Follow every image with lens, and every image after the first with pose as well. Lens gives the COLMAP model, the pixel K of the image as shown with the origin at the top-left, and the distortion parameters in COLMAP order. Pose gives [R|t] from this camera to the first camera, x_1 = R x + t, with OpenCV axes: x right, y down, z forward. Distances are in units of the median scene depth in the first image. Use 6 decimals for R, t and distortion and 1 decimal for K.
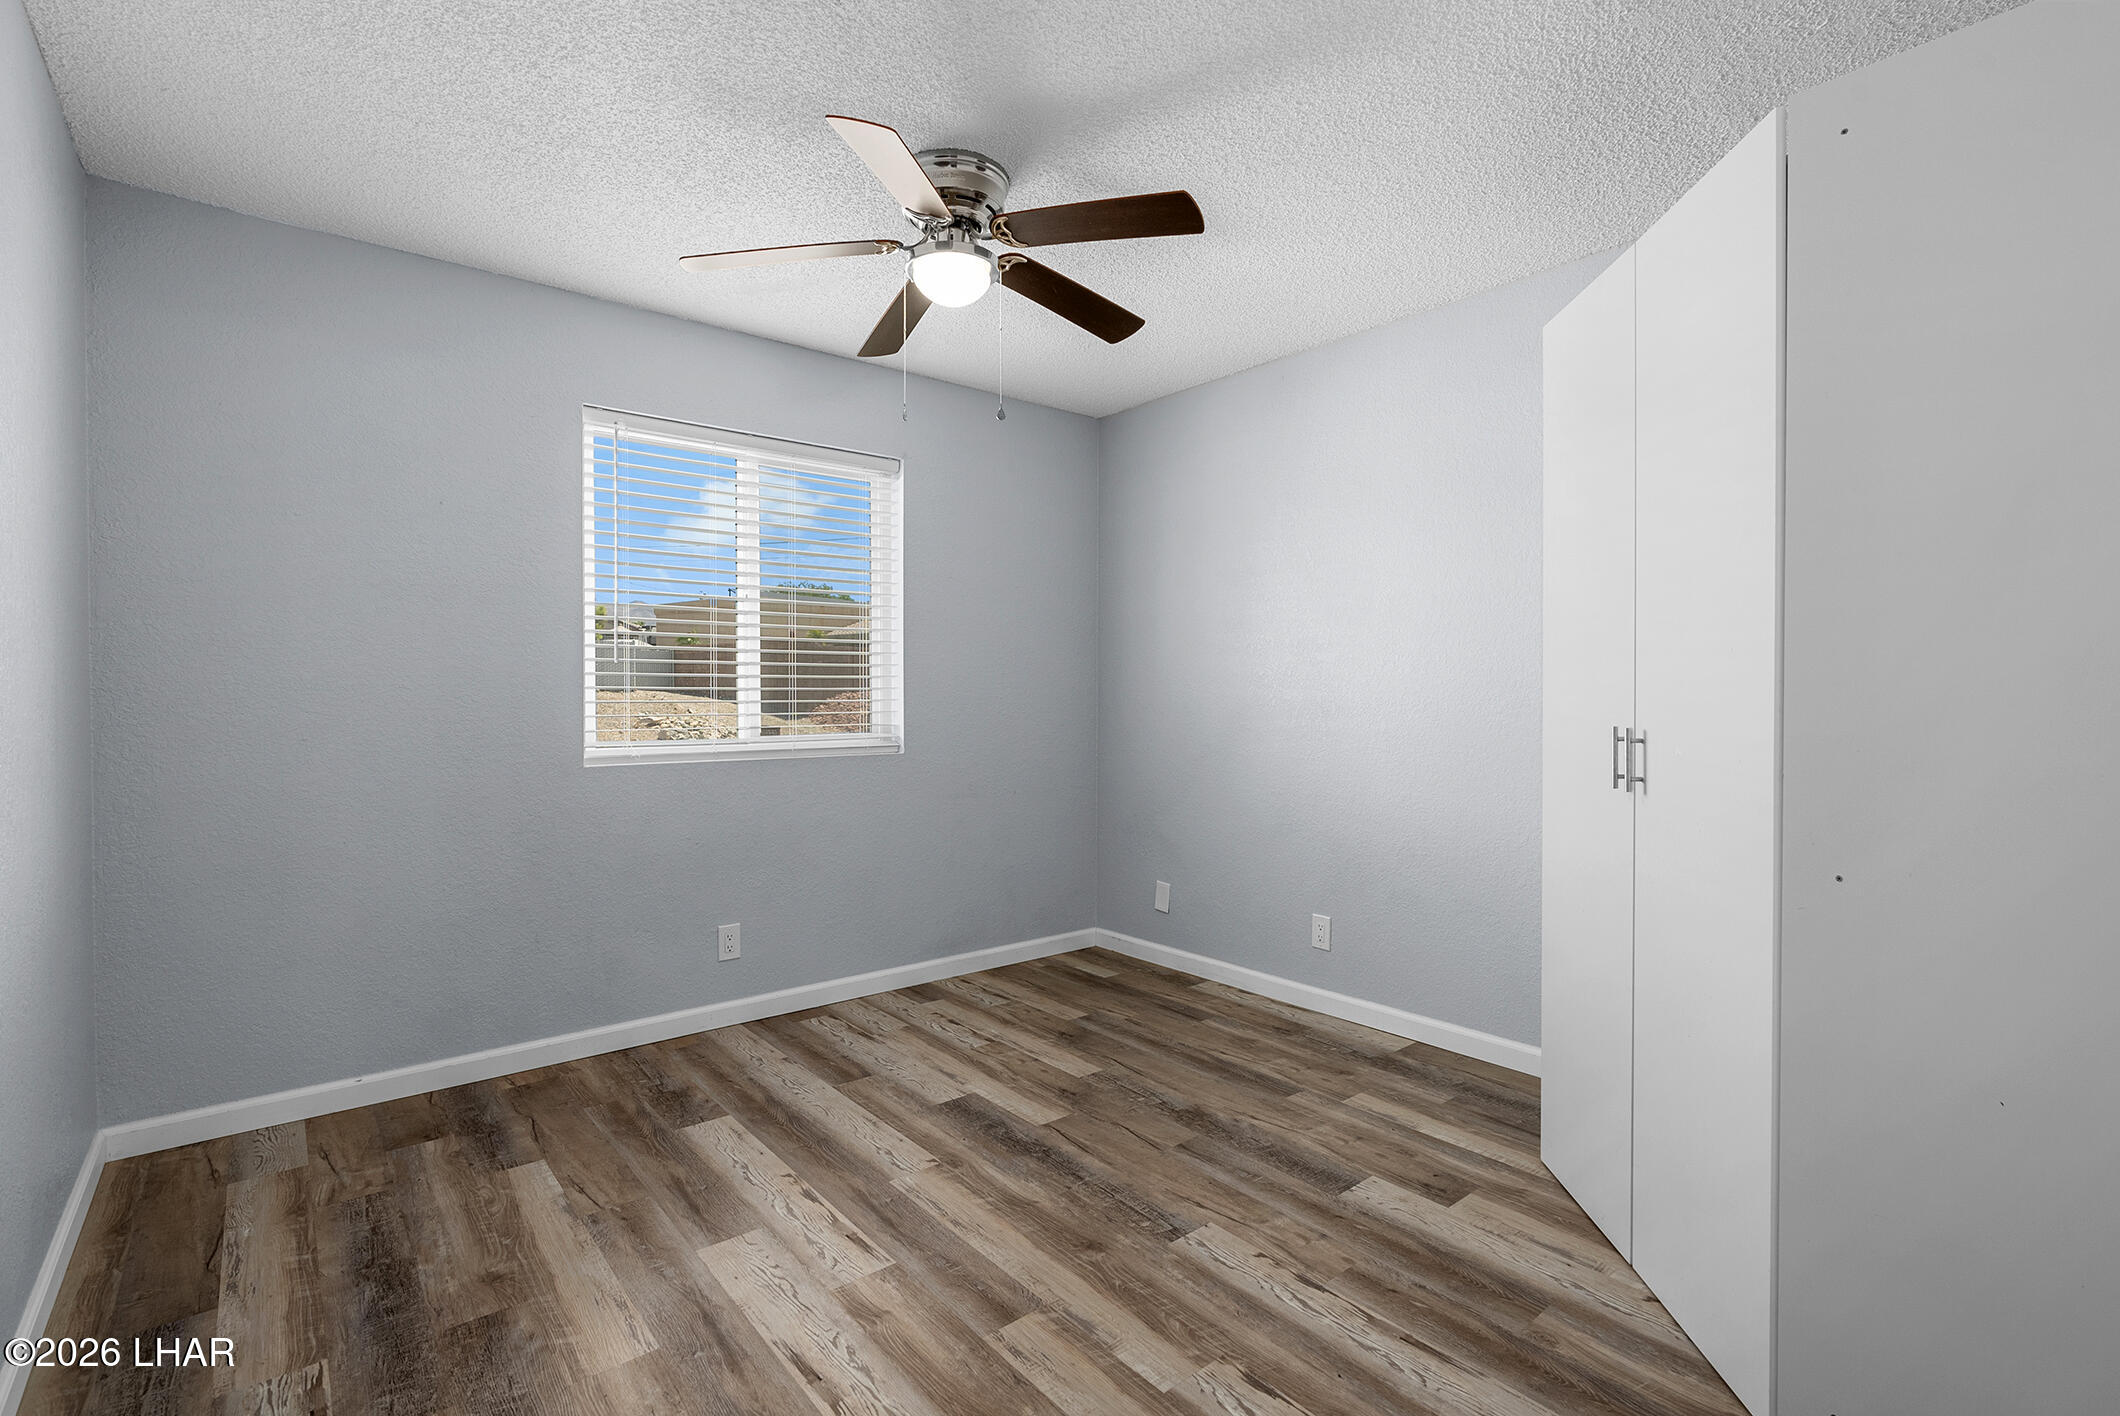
lens RADIAL K [[971.2, 0, 1065.1], [0, 971.2, 703.3], [0, 0, 1]] dist [-0.003364, 0.001335]
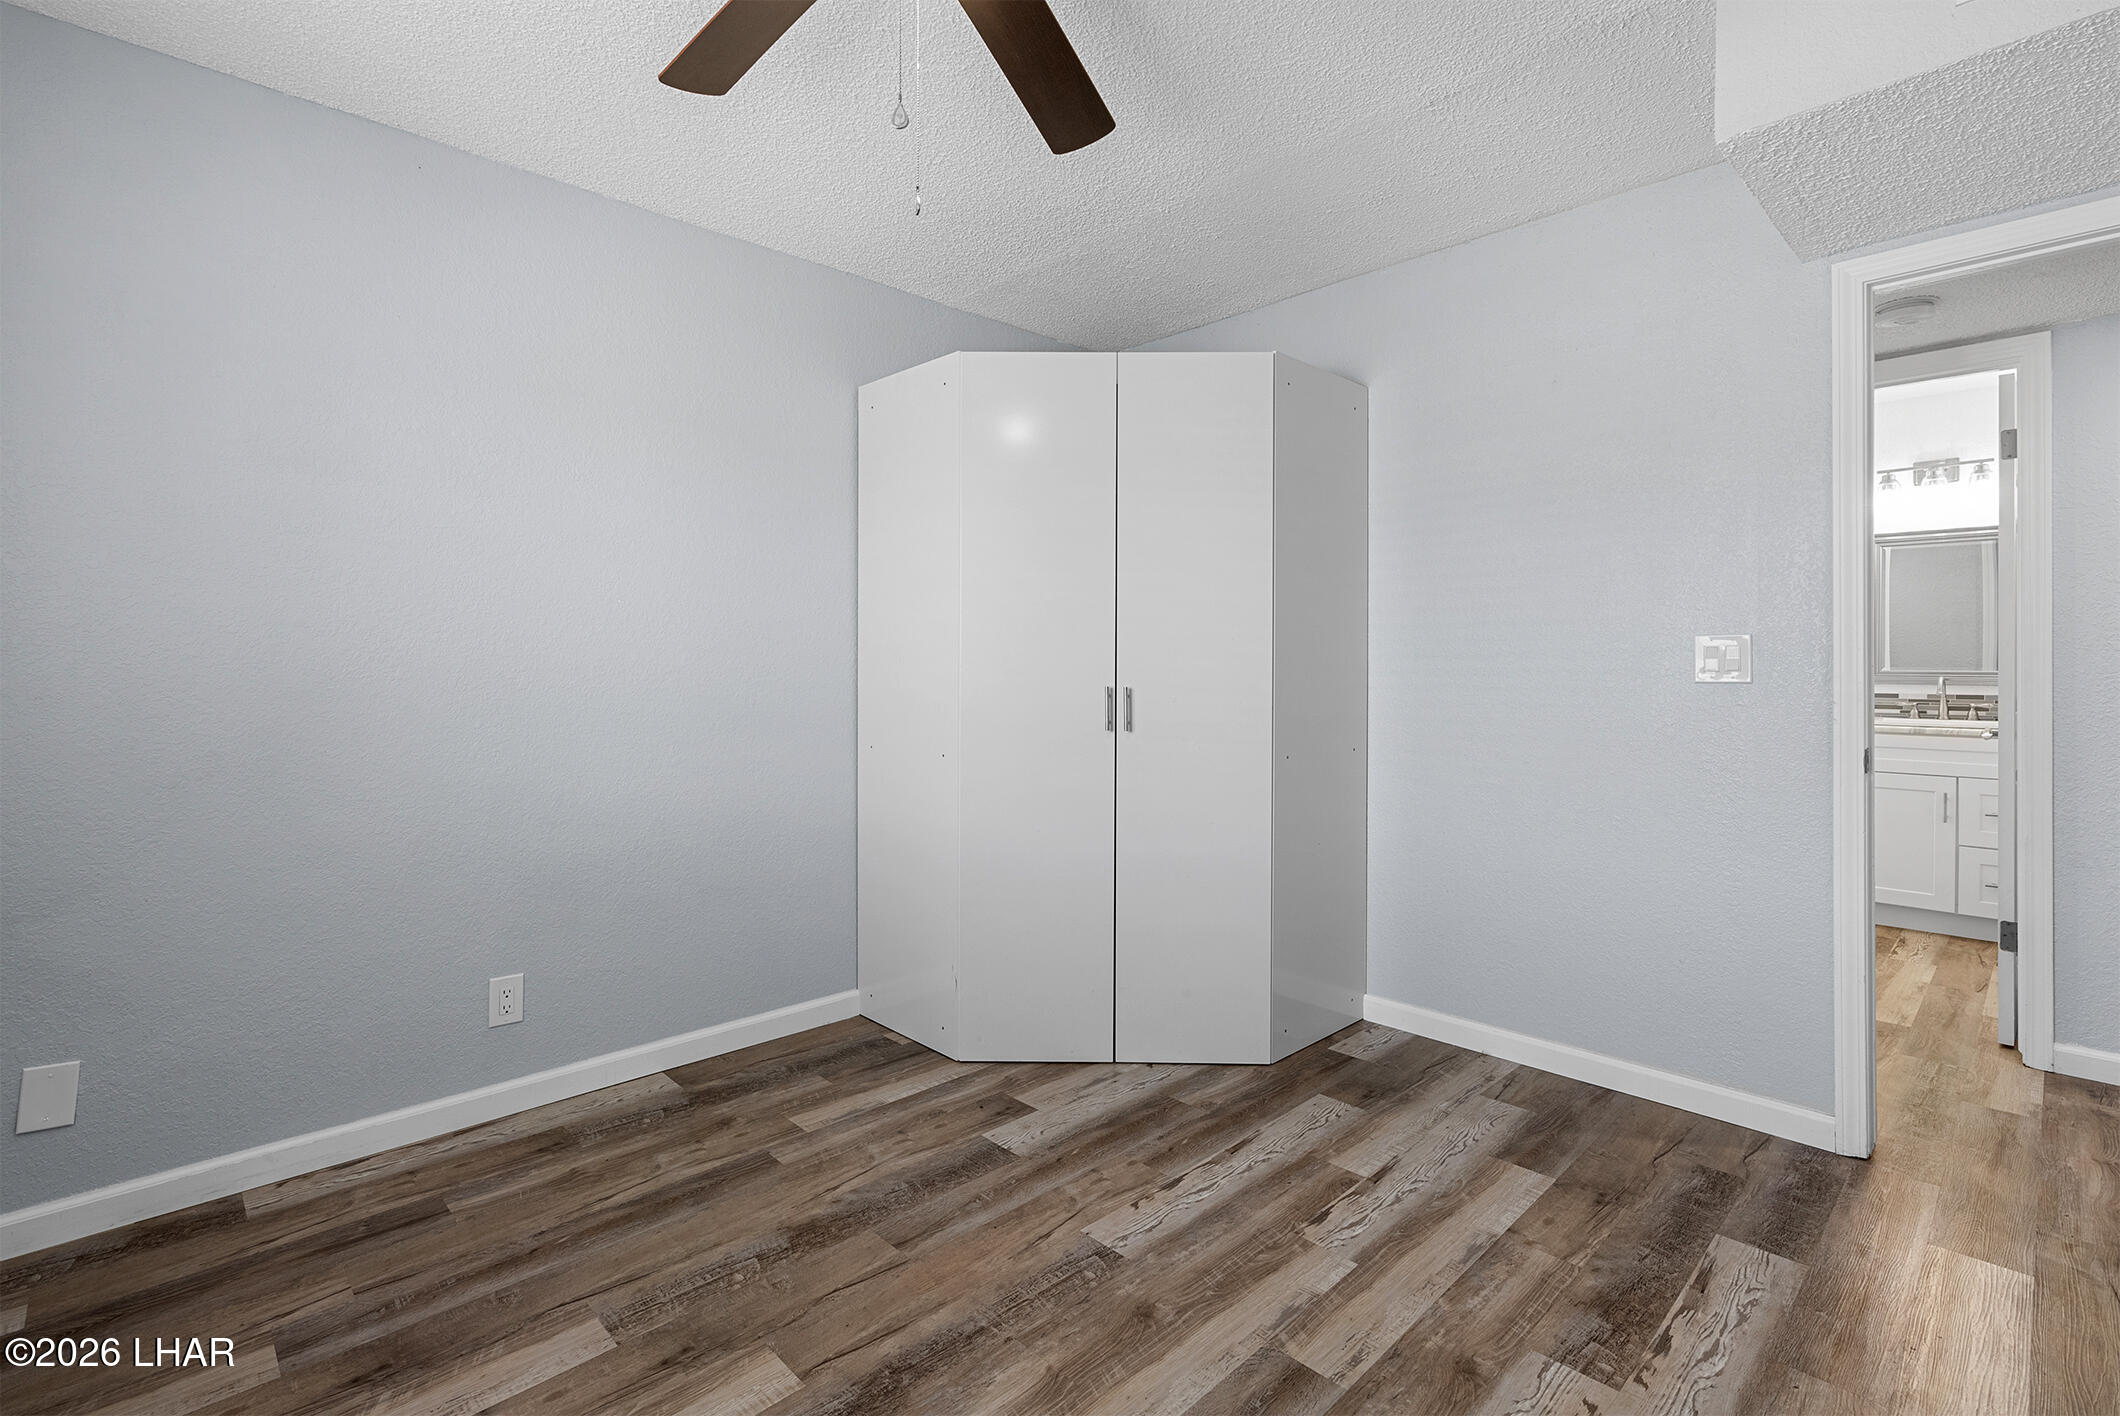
lens RADIAL K [[971.2, 0, 1065.1], [0, 971.2, 703.3], [0, 0, 1]] dist [-0.003364, 0.001335]
pose [[-0.085346, -0.033712, 0.995781, -0.685846], [0.001326, 0.999423, 0.033949, -0.001930], [-0.996350, 0.004218, -0.085252, 0.986730]]
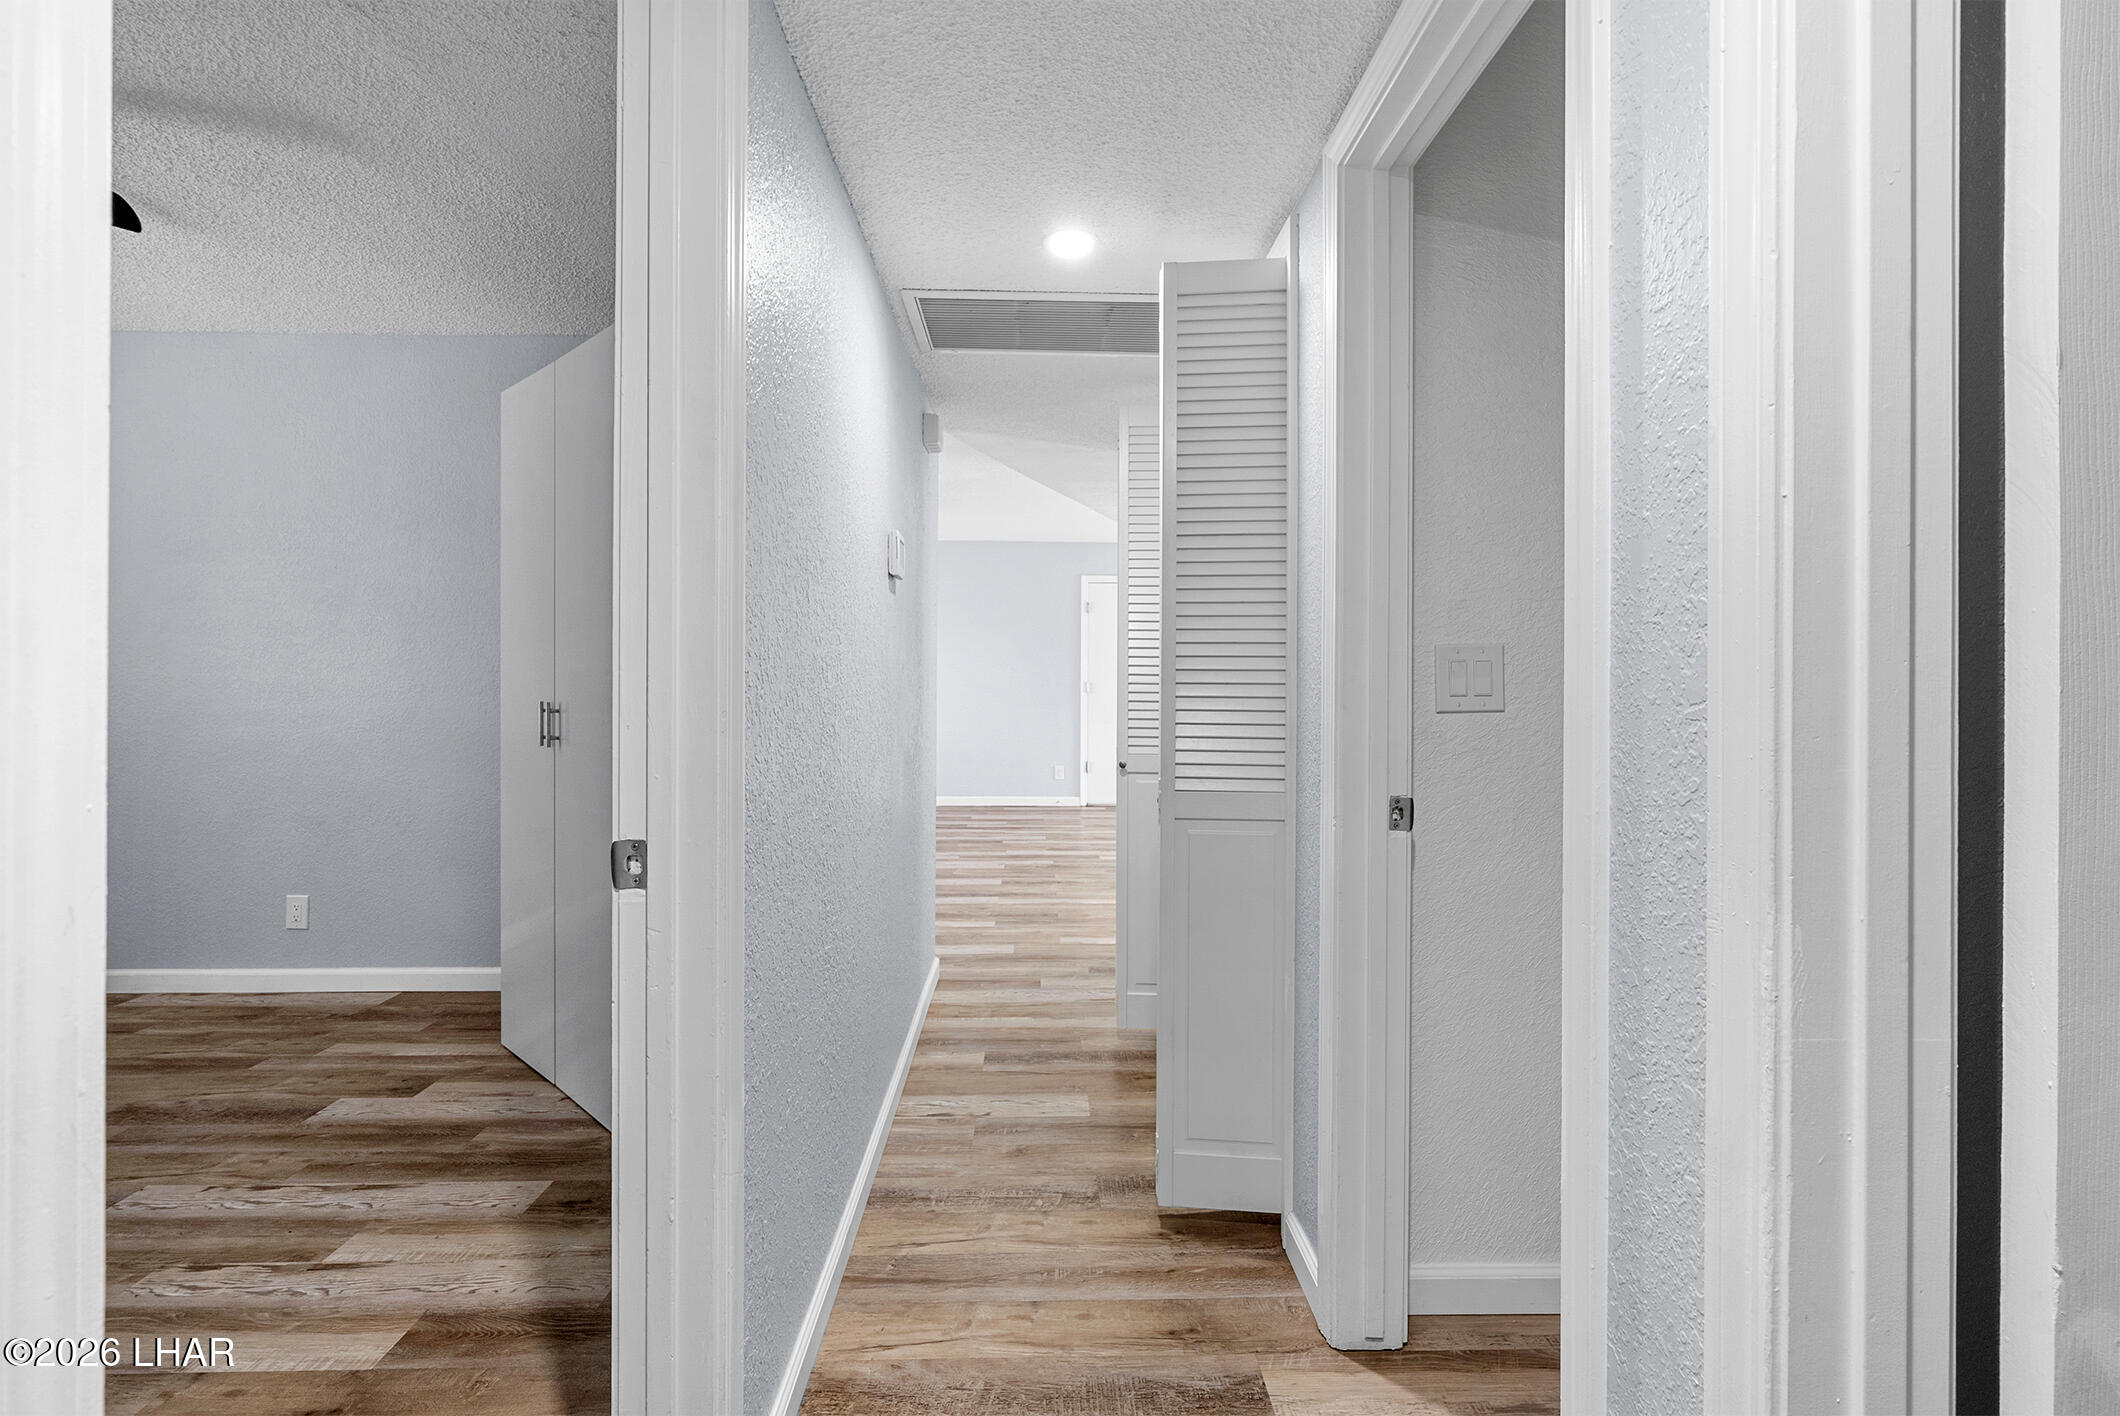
lens RADIAL K [[971.2, 0, 1065.1], [0, 971.2, 703.3], [0, 0, 1]] dist [-0.003364, 0.001335]
pose [[0.617198, -0.016073, 0.786644, -0.046187], [0.001251, 0.999810, 0.019447, 0.001308], [-0.786807, -0.011019, 0.617101, -0.364724]]
